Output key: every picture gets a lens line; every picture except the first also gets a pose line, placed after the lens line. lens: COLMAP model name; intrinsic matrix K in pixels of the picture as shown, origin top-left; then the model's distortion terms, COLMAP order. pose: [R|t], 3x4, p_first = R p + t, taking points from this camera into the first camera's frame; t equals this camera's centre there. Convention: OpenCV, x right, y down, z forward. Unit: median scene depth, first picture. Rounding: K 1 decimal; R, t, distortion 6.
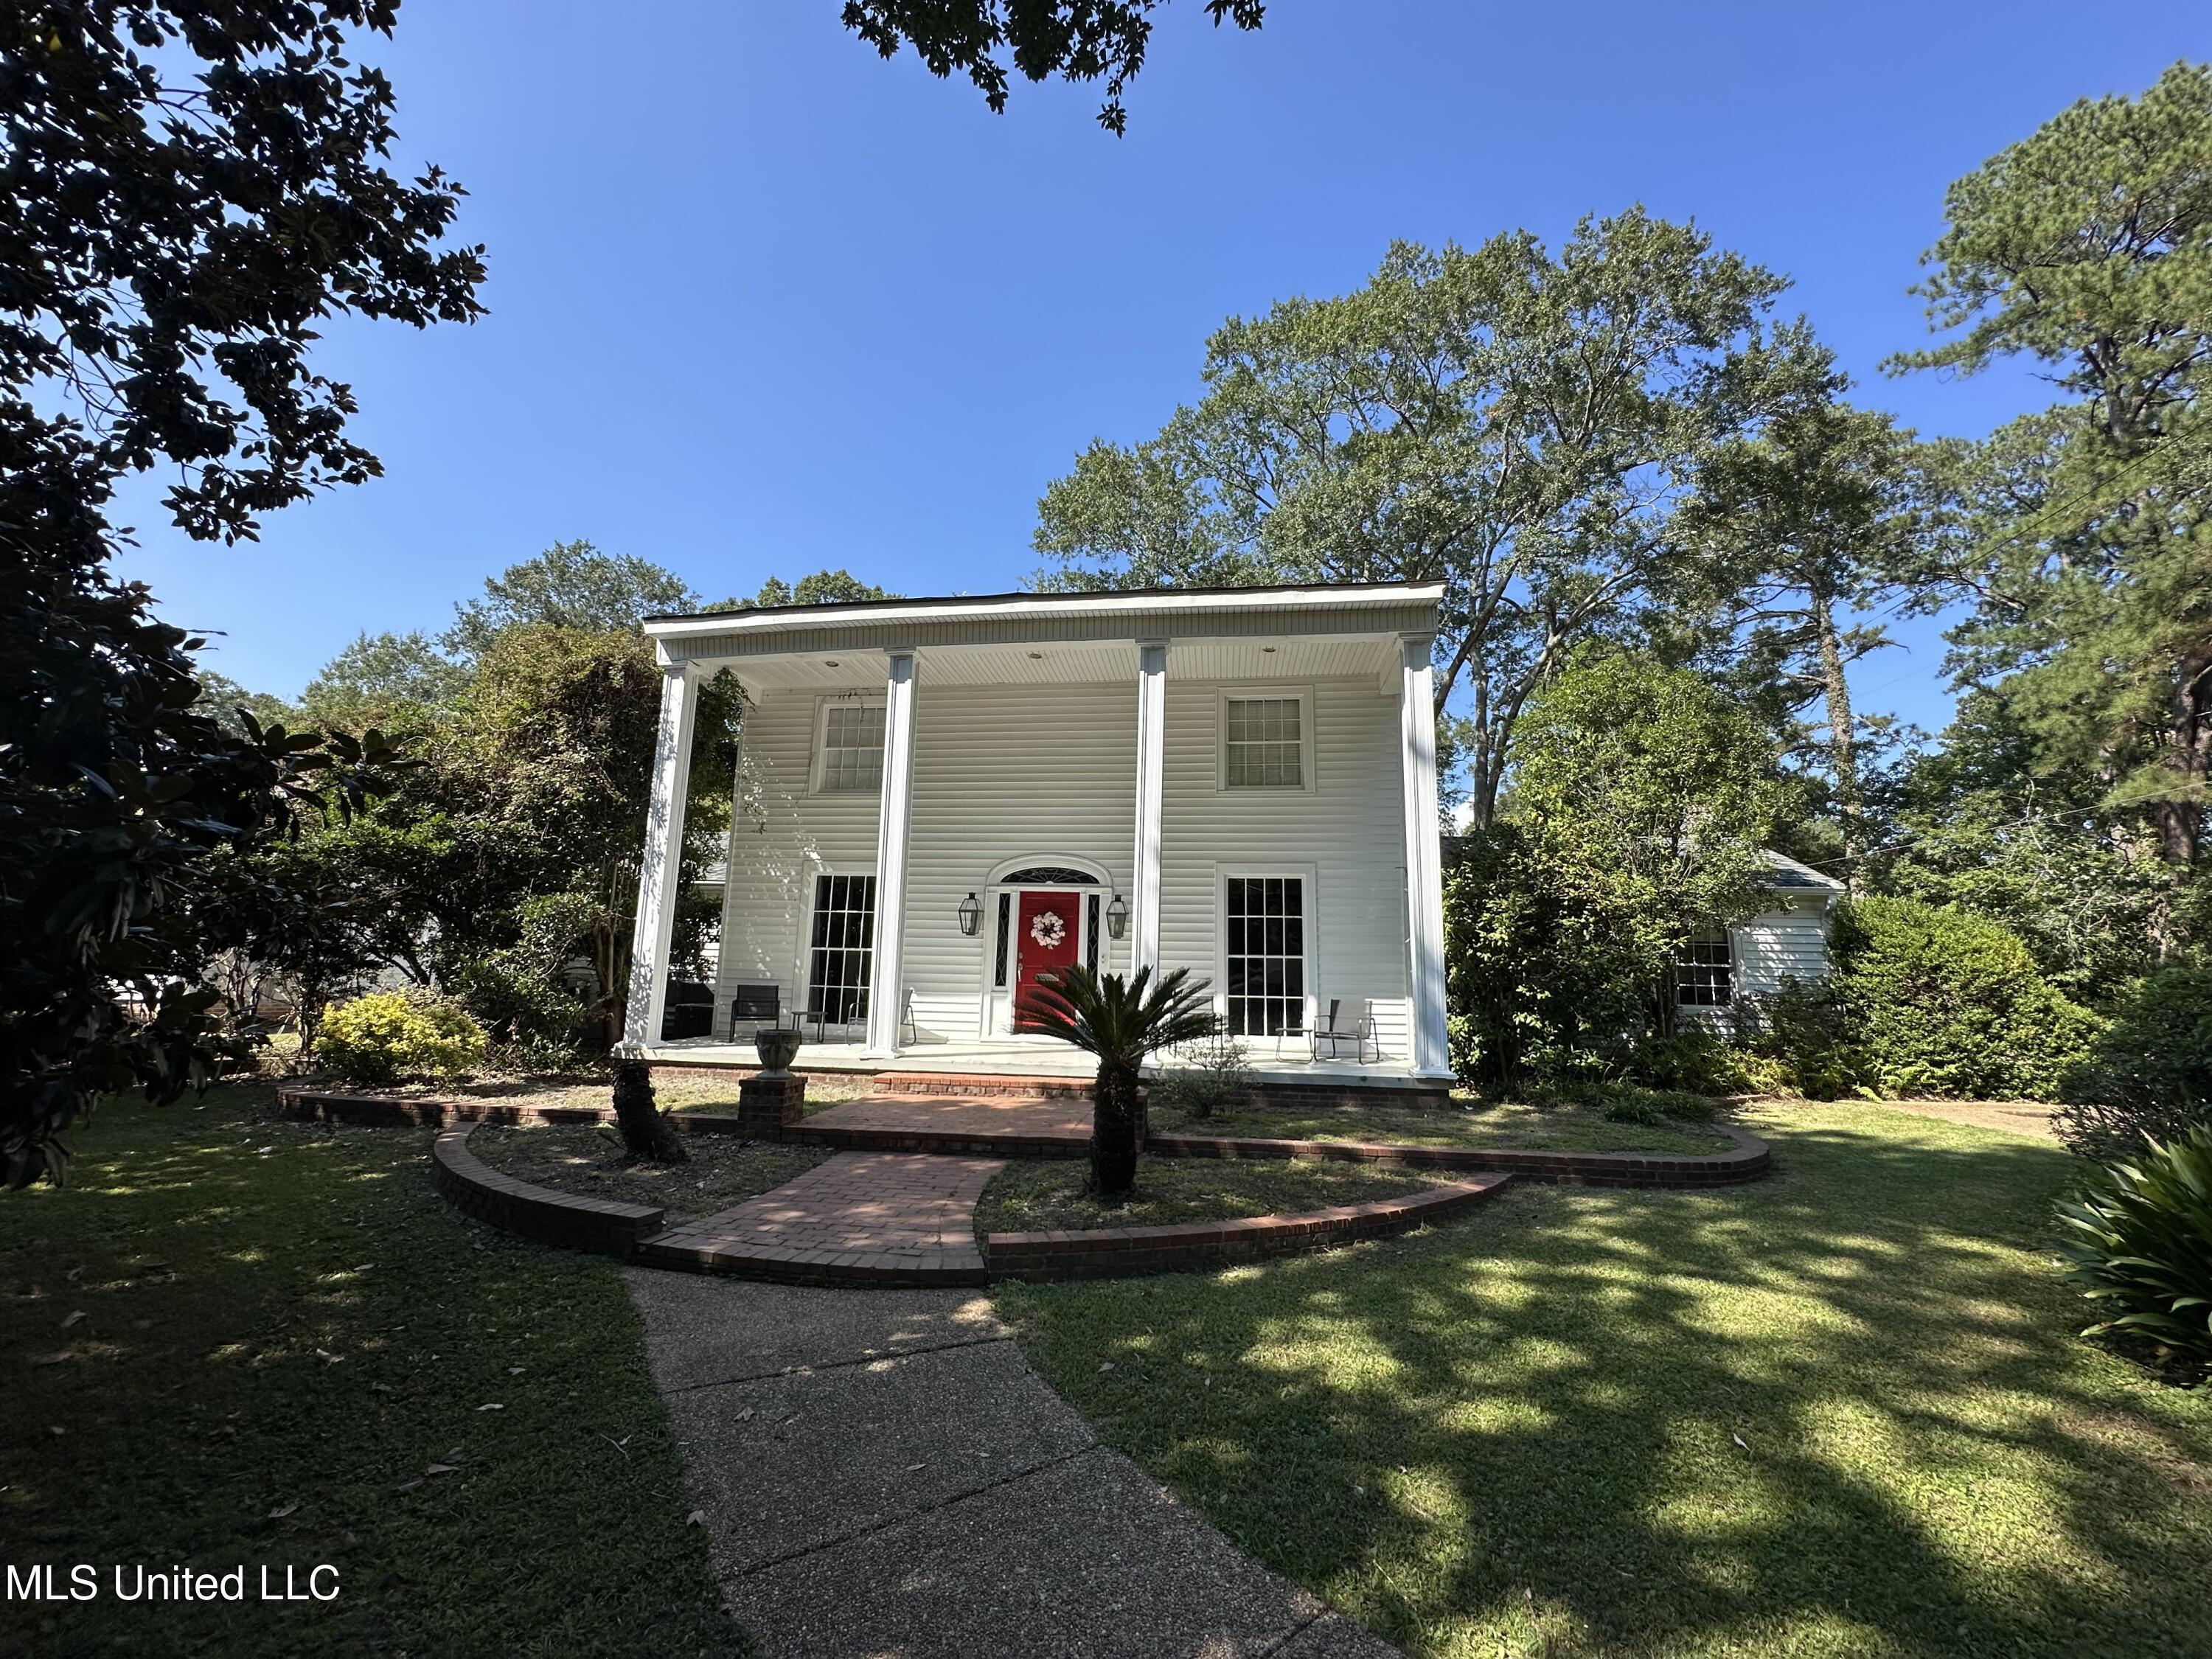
lens RADIAL K [[890.3, 0, 1106.0], [0, 890.3, 829.5], [0, 0, 1]] dist [0.001369, 0.000087]
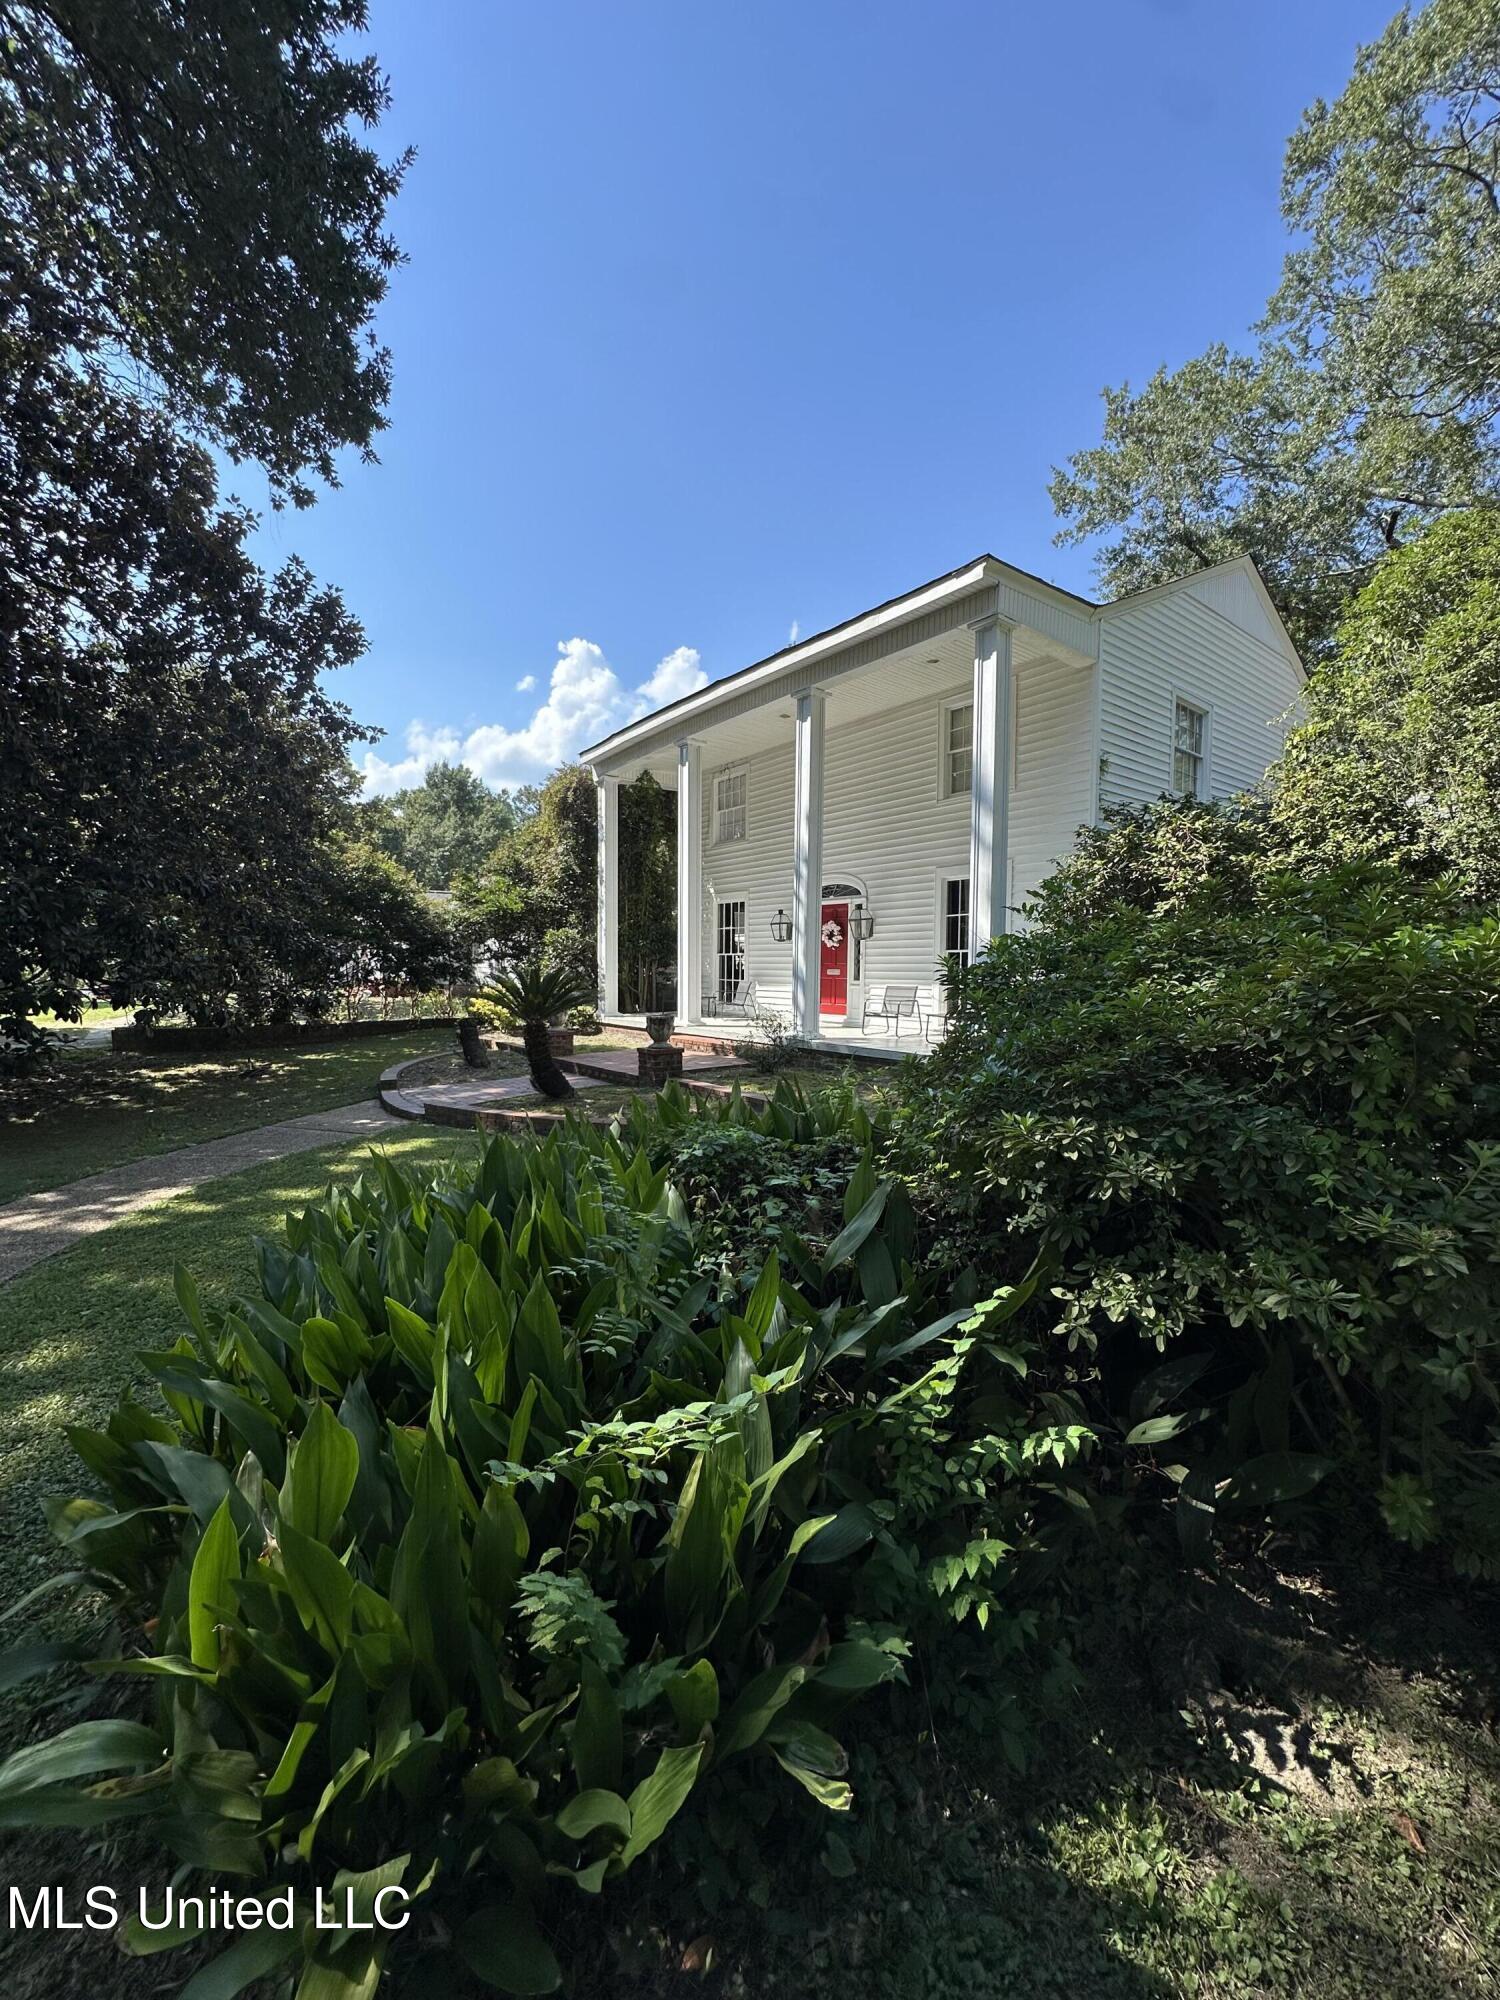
lens RADIAL K [[804.9, 0, 750.0], [0, 804.9, 1000.0], [0, 0, 1]] dist [0.001369, 0.000087]
pose [[0.728000, 0.006570, -0.685546, 0.654041], [0.129355, 0.980677, 0.146764, 0.021158], [0.673264, -0.195522, 0.713083, 0.082981]]
